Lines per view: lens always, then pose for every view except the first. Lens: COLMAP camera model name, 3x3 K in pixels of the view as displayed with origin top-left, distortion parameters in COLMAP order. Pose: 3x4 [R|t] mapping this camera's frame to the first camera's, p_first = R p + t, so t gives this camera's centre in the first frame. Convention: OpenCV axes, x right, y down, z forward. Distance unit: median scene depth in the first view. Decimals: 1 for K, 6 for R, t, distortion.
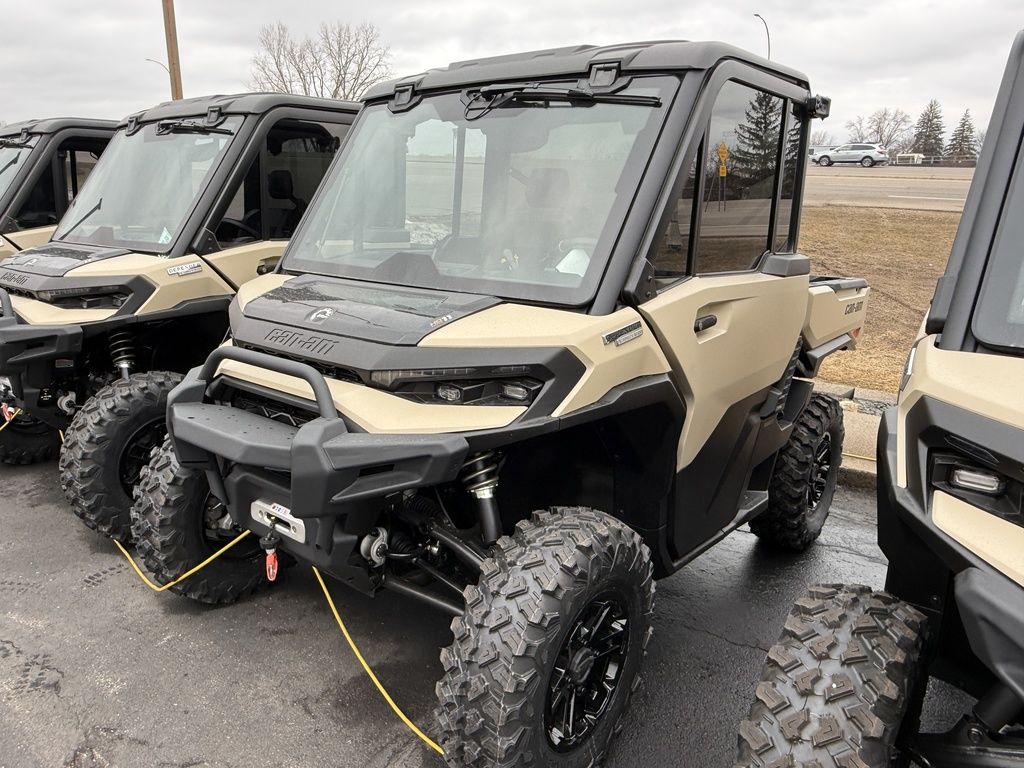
lens RADIAL K [[766.7, 0, 491.1], [0, 766.7, 384.3], [0, 0, 1]] dist [0.042447, -0.046227]
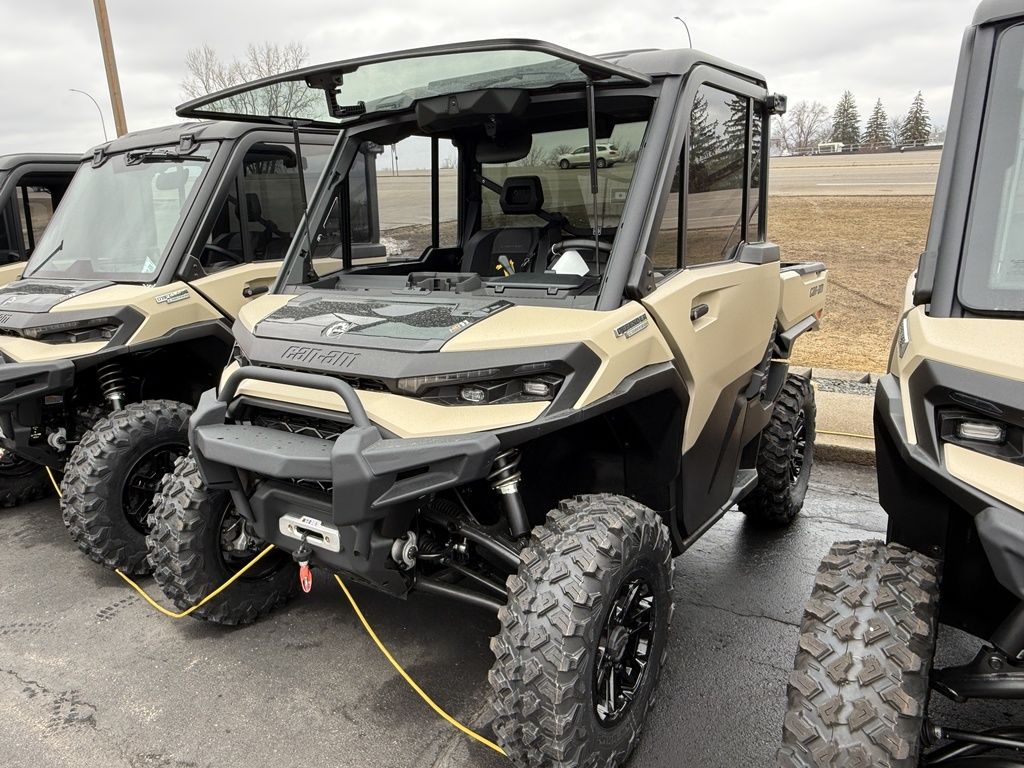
lens RADIAL K [[766.7, 0, 492.6], [0, 766.7, 381.1], [0, 0, 1]] dist [0.042447, -0.046227]
pose [[0.994835, -0.075749, 0.067563, -0.085906], [0.076810, 0.996958, -0.013243, 0.008127], [-0.066354, 0.018364, 0.997627, -0.039357]]
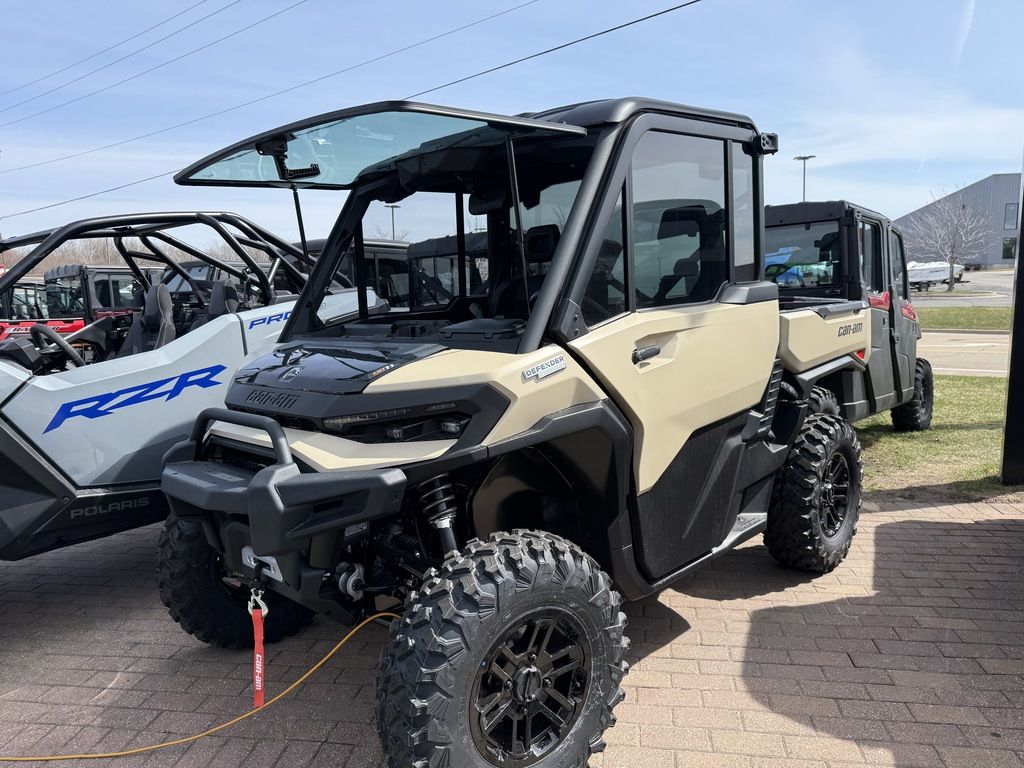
lens RADIAL K [[766.7, 0, 512.8], [0, 766.7, 388.5], [0, 0, 1]] dist [0.042447, -0.046227]
pose [[0.992419, -0.077933, -0.095030, 0.197182], [0.070803, 0.994574, -0.076221, 0.038203], [0.100454, 0.068914, 0.992552, -0.072784]]
